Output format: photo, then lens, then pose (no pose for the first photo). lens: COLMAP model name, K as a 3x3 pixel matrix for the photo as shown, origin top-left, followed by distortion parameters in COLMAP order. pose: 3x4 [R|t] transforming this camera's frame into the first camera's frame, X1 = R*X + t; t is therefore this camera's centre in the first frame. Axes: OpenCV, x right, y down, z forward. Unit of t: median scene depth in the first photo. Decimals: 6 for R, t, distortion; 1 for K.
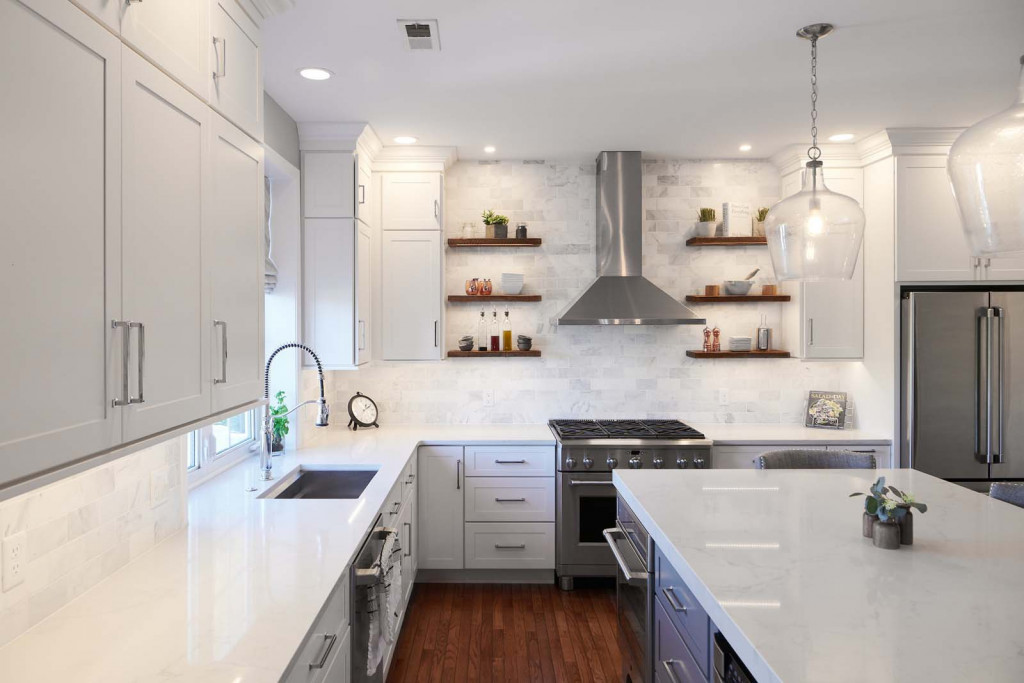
lens RADIAL K [[709.9, 0, 478.7], [0, 709.9, 325.4], [0, 0, 1]] dist [-0.004081, -0.000942]
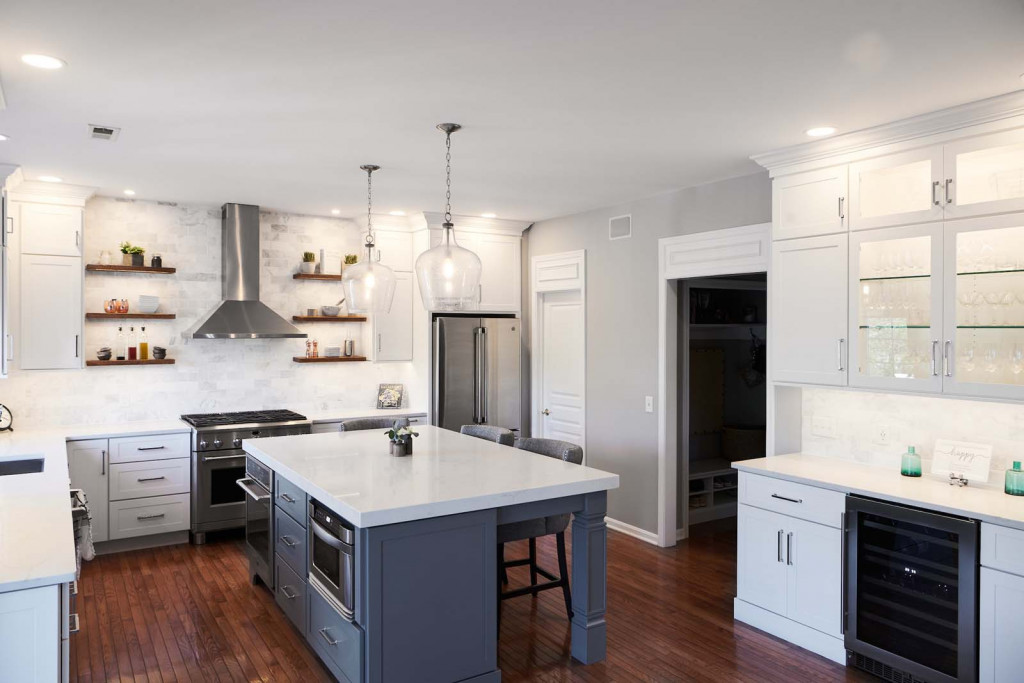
lens RADIAL K [[711.9, 0, 513.2], [0, 711.9, 335.8], [0, 0, 1]] dist [-0.001631, -0.001686]
pose [[0.832880, 0.000561, 0.553453, -0.105936], [-0.001575, 0.999998, 0.001357, -0.007329], [-0.553451, -0.002002, 0.832879, -0.351122]]
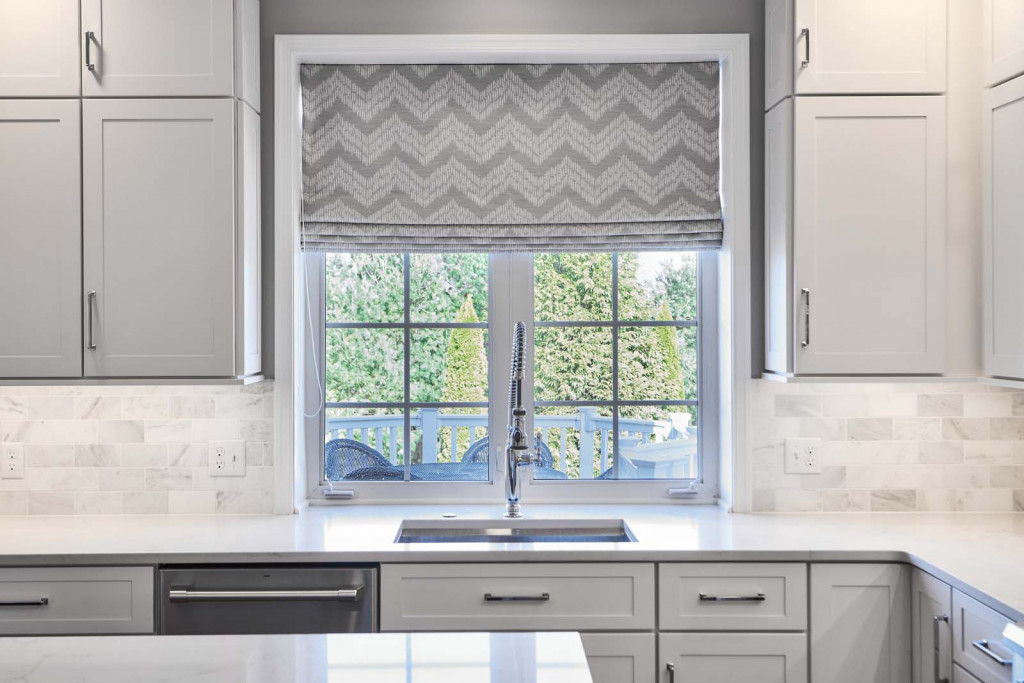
lens RADIAL K [[1203.9, 0, 500.5], [0, 1203.9, 334.4], [0, 0, 1]] dist [0.038229, 0.009699]
pose [[0.024209, 0.011387, -0.999642, 0.613711], [-0.003726, 0.999929, 0.011300, 0.014139], [0.999700, 0.003451, 0.024250, 0.648803]]
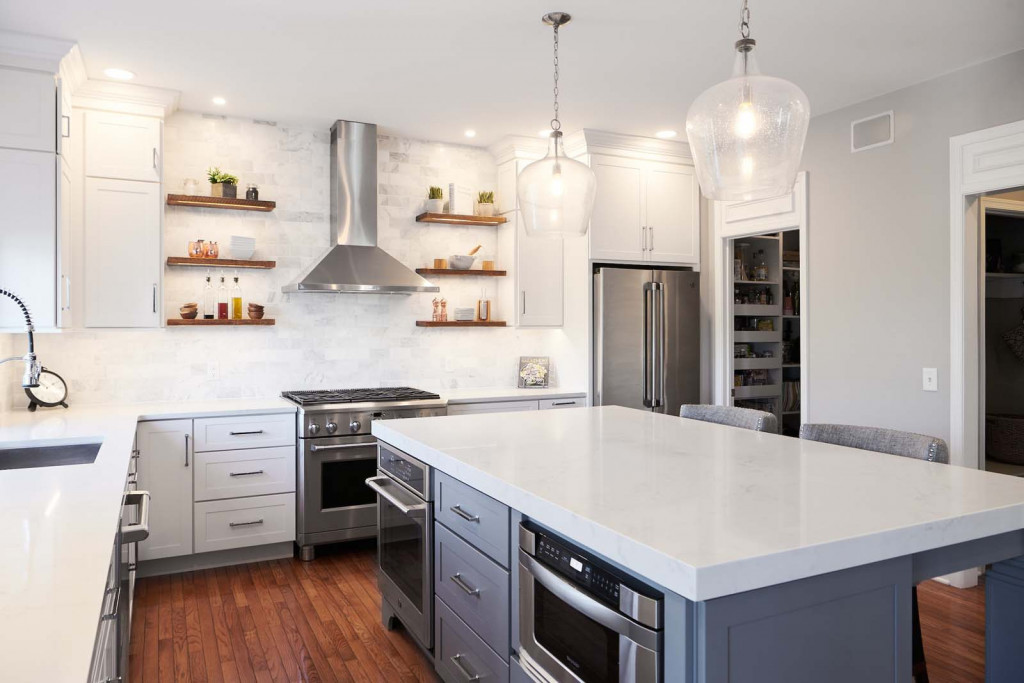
lens RADIAL K [[703.5, 0, 499.9], [0, 703.5, 328.4], [0, 0, 1]] dist [-0.004381, 0.000637]
pose [[0.891134, 0.000192, 0.453741, -0.071671], [0.001465, 0.999993, -0.003299, 0.051494], [-0.453739, 0.003605, 0.891128, 0.015103]]
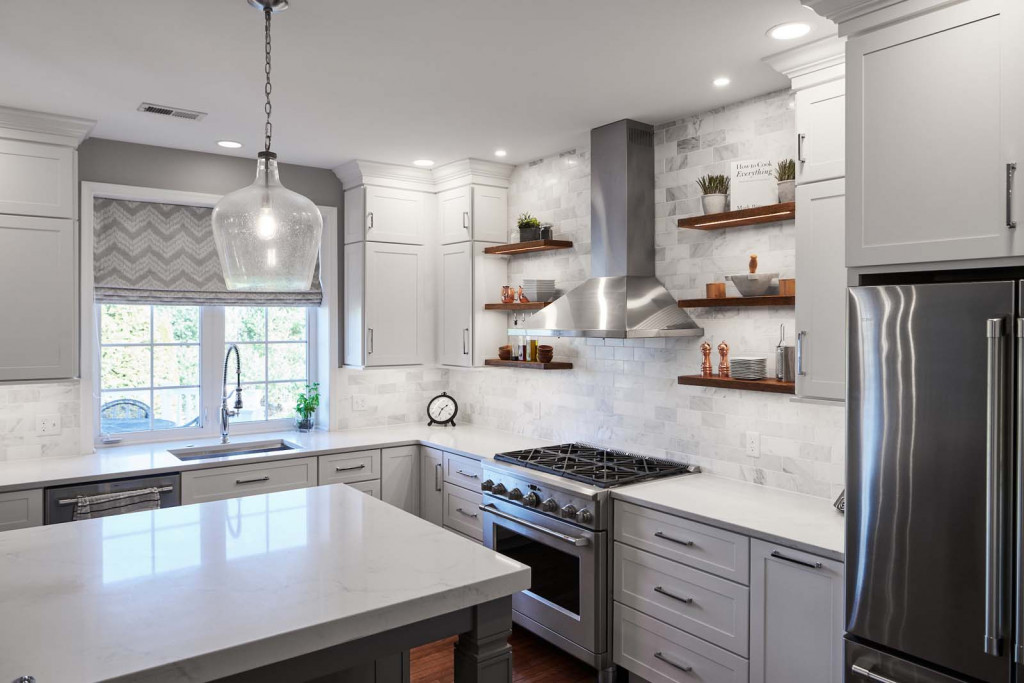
lens RADIAL K [[703.5, 0, 499.9], [0, 703.5, 328.4], [0, 0, 1]] dist [-0.004381, 0.000637]
pose [[0.606712, 0.010830, -0.794848, 0.756745], [-0.009070, 0.999936, 0.006701, -0.014214], [0.794870, 0.003143, 0.606772, 0.402300]]
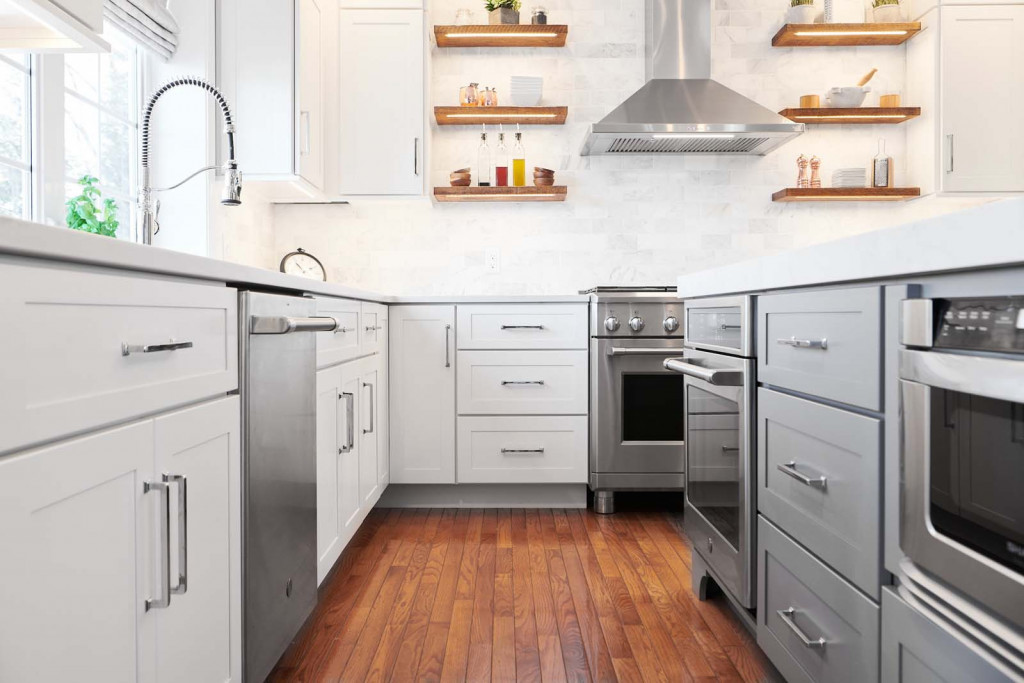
lens RADIAL K [[879.0, 0, 495.5], [0, 879.0, 330.3], [0, 0, 1]] dist [-0.040048, 0.049680]
pose [[0.999961, 0.000224, 0.008856, 0.009196], [-0.000278, 0.999981, 0.006103, 0.170672], [-0.008855, -0.006105, 0.999942, 0.132534]]
